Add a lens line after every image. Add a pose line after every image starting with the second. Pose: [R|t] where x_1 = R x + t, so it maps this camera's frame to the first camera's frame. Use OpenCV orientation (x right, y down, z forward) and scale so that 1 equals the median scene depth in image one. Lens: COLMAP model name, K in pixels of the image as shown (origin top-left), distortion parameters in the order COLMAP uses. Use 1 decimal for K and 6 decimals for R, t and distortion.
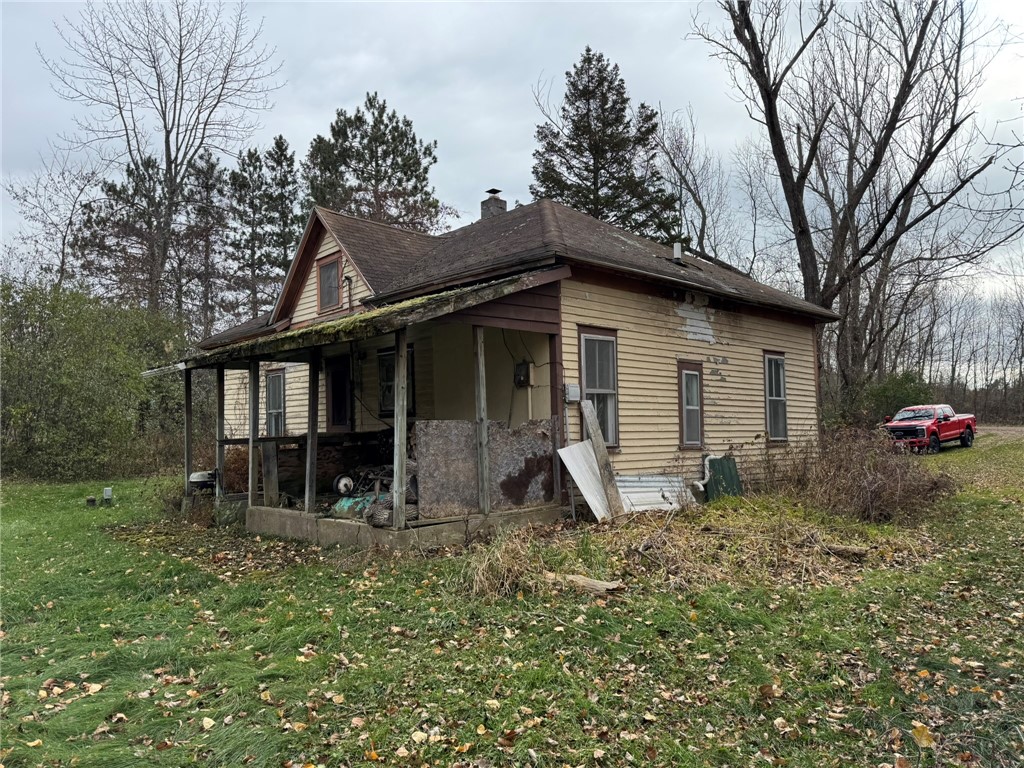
lens RADIAL K [[744.0, 0, 511.7], [0, 744.0, 385.4], [0, 0, 1]] dist [0.009141, 0.004183]
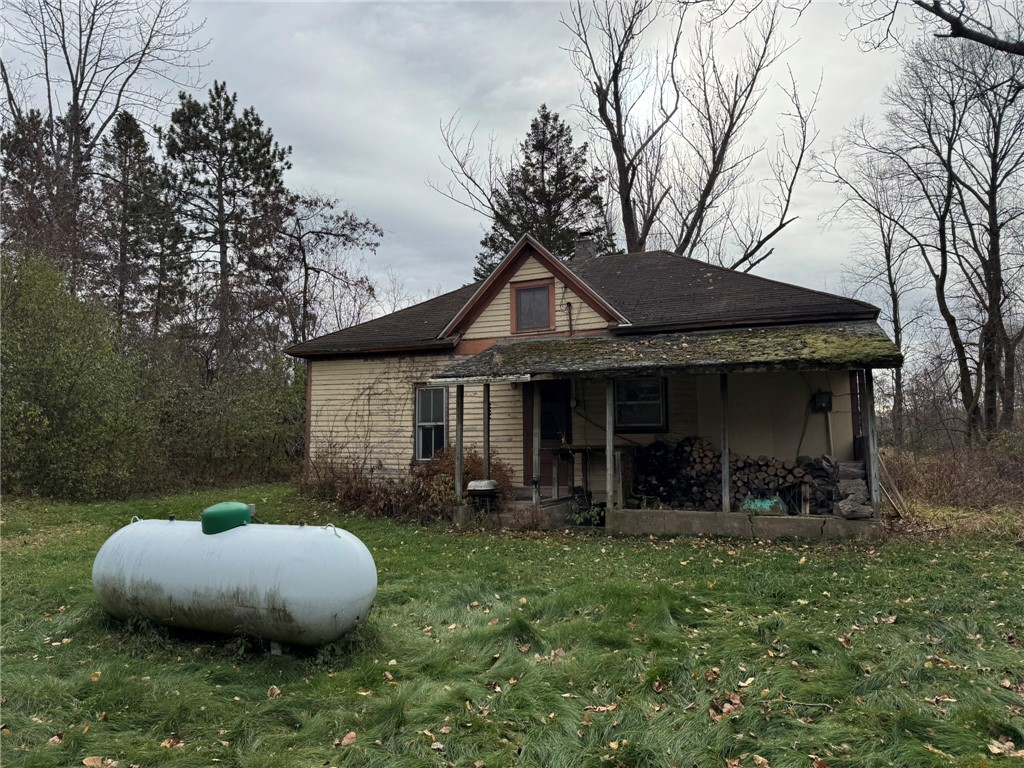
lens RADIAL K [[744.0, 0, 511.9], [0, 744.0, 384.3], [0, 0, 1]] dist [0.009141, 0.004183]
pose [[0.895915, 0.052252, 0.441142, -0.410635], [-0.037403, 0.998405, -0.042295, 0.012016], [-0.442648, 0.021393, 0.896440, 0.031457]]
